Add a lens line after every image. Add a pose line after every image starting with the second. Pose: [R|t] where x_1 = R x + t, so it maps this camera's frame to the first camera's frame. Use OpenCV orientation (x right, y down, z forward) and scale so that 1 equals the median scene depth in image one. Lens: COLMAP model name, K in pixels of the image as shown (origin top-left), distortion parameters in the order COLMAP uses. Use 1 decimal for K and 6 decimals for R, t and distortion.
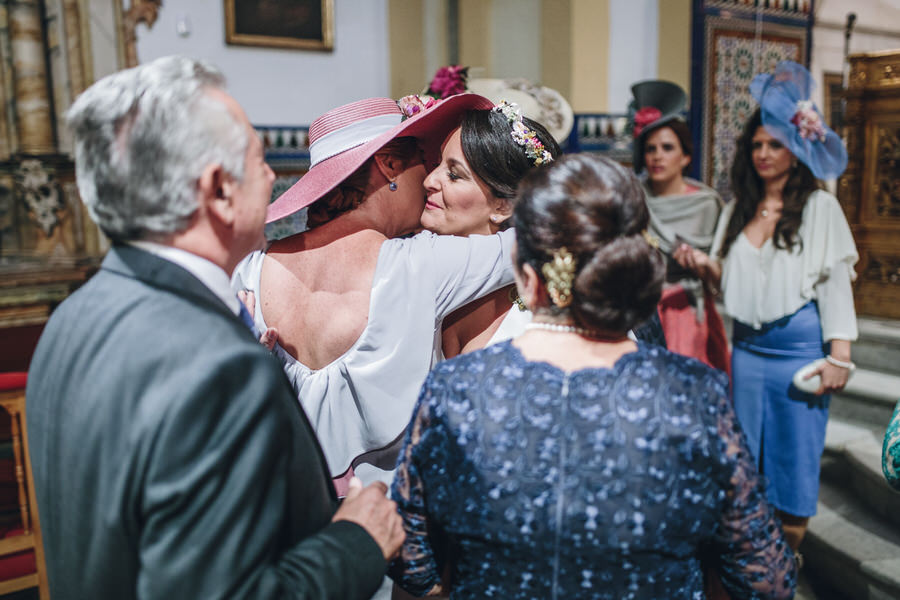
lens RADIAL K [[886.8, 0, 450.7], [0, 886.8, 303.9], [0, 0, 1]] dist [-0.025418, 0.000000]
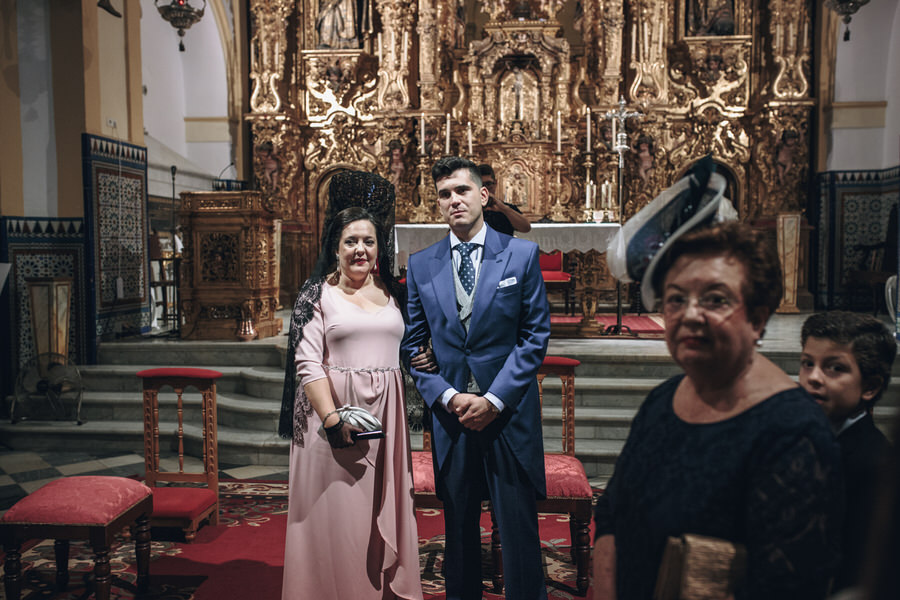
lens RADIAL K [[886.8, 0, 449.7], [0, 886.8, 302.2], [0, 0, 1]] dist [-0.025418, 0.000000]
pose [[0.680549, -0.018202, 0.732477, -0.433762], [0.100945, 0.992488, -0.069126, 0.101948], [-0.725716, 0.120983, 0.677274, -0.505758]]
